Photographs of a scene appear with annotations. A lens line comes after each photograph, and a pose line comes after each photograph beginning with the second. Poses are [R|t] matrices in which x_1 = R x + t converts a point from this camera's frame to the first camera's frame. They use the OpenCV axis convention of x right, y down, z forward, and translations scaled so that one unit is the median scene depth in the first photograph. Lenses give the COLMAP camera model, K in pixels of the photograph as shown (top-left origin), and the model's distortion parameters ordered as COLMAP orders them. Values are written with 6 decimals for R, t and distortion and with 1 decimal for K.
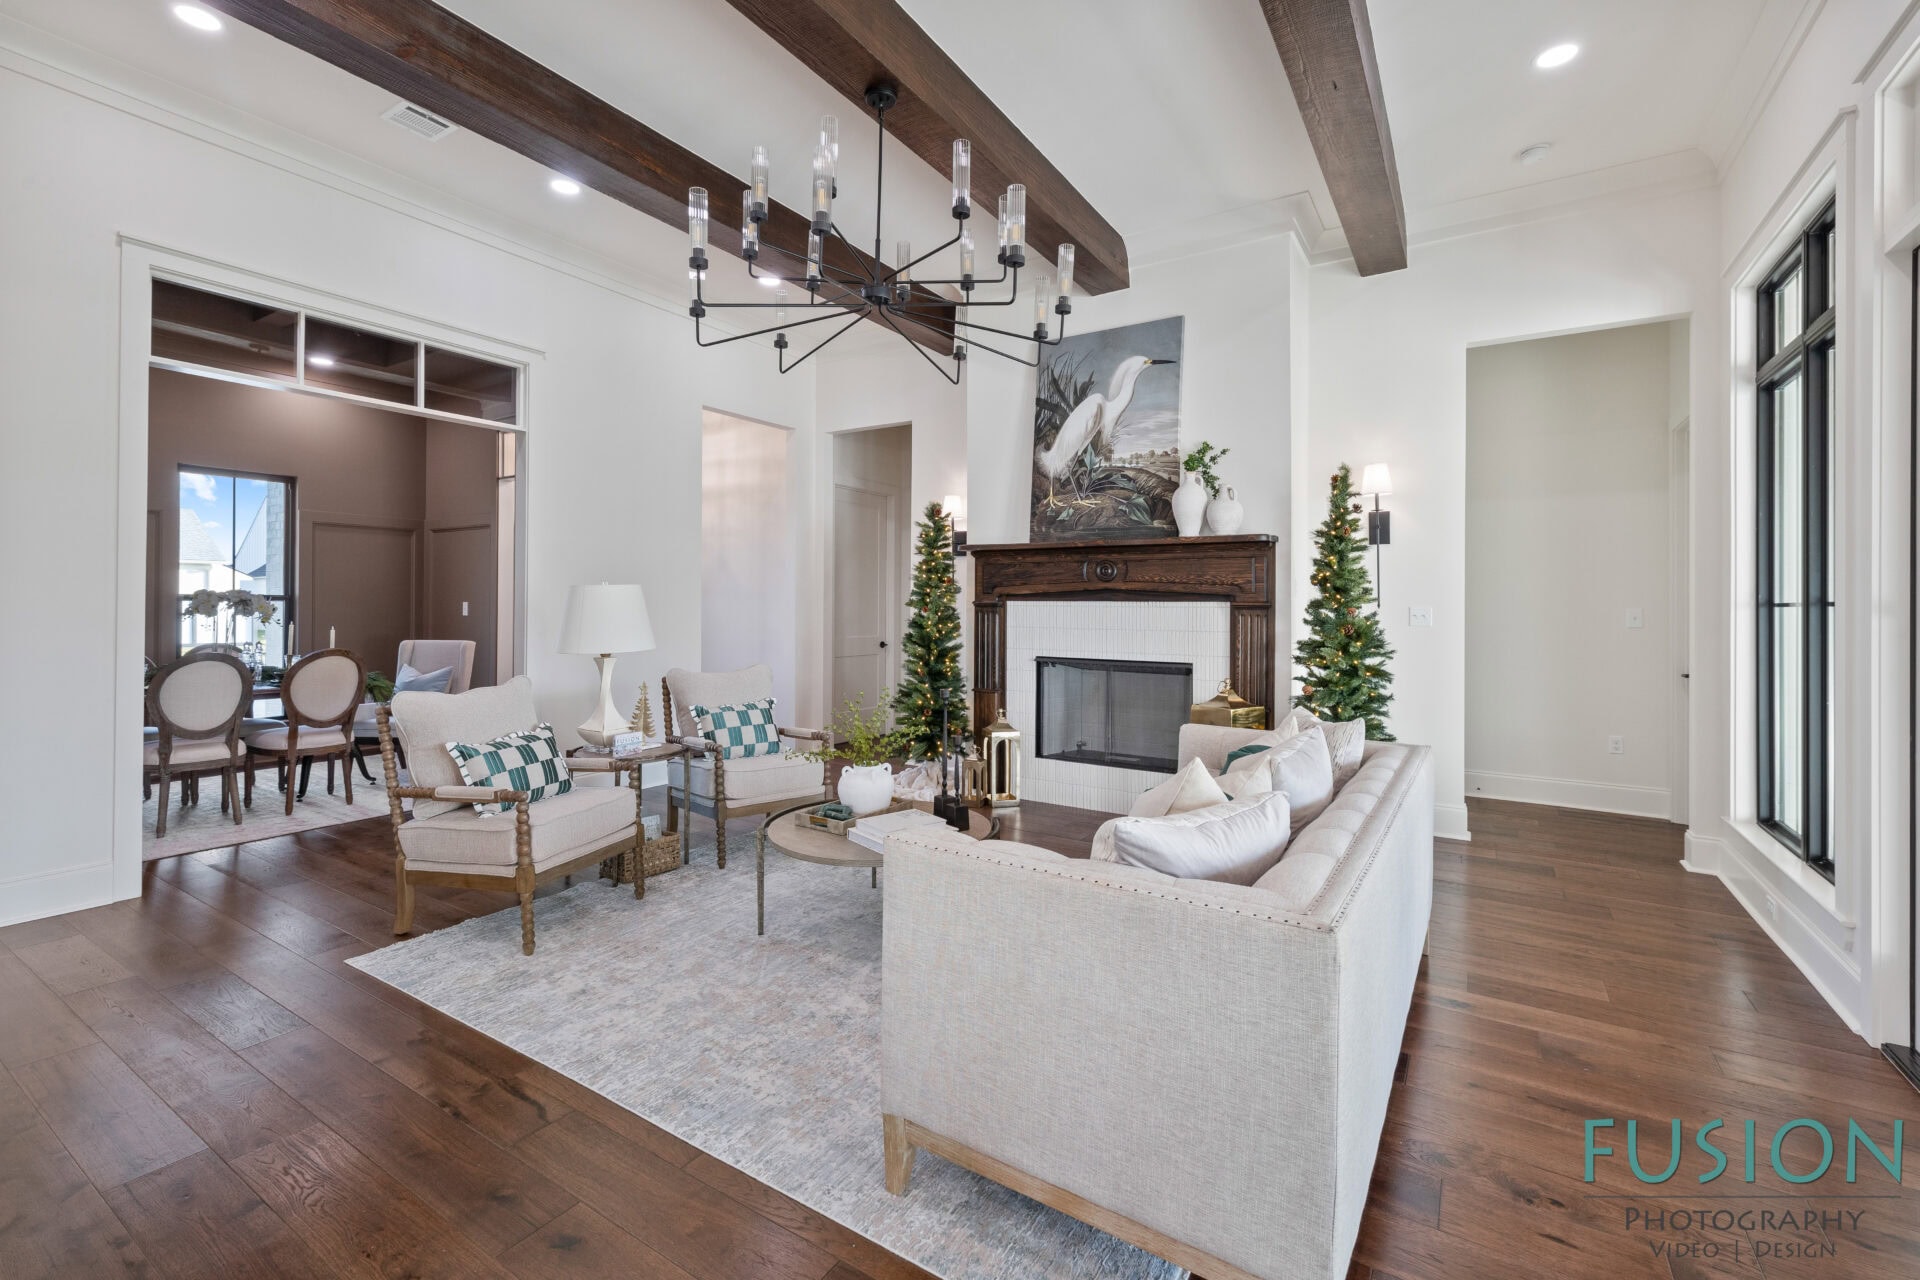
lens RADIAL K [[815.5, 0, 935.8], [0, 815.5, 609.4], [0, 0, 1]] dist [-0.007355, 0.000138]
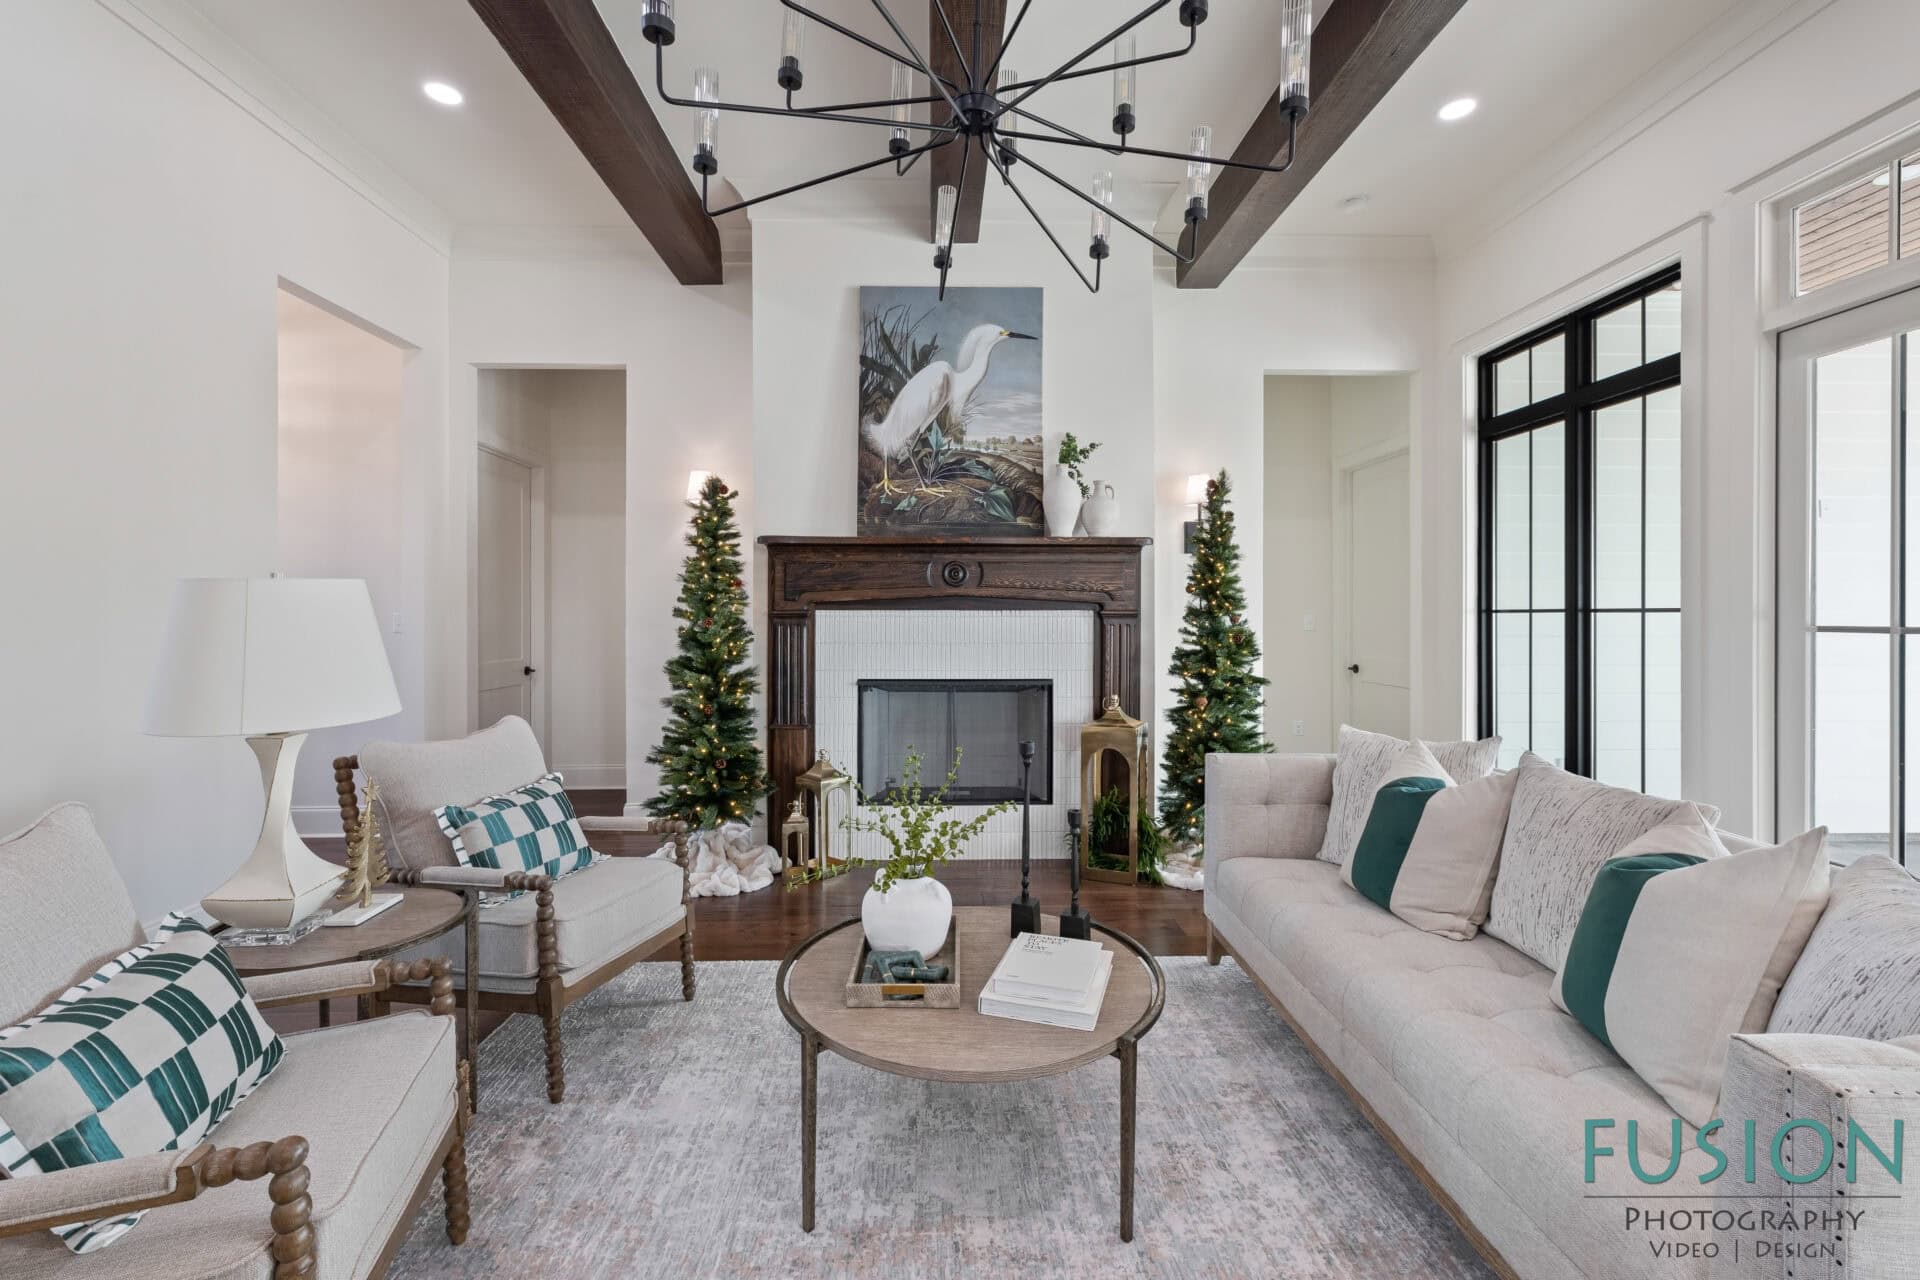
lens RADIAL K [[815.5, 0, 960.2], [0, 815.5, 619.0], [0, 0, 1]] dist [-0.007355, 0.000138]
pose [[0.825220, -0.009736, 0.564728, -0.262504], [0.009048, 0.999951, 0.004017, -0.003999], [-0.564739, 0.001795, 0.825267, 0.303371]]
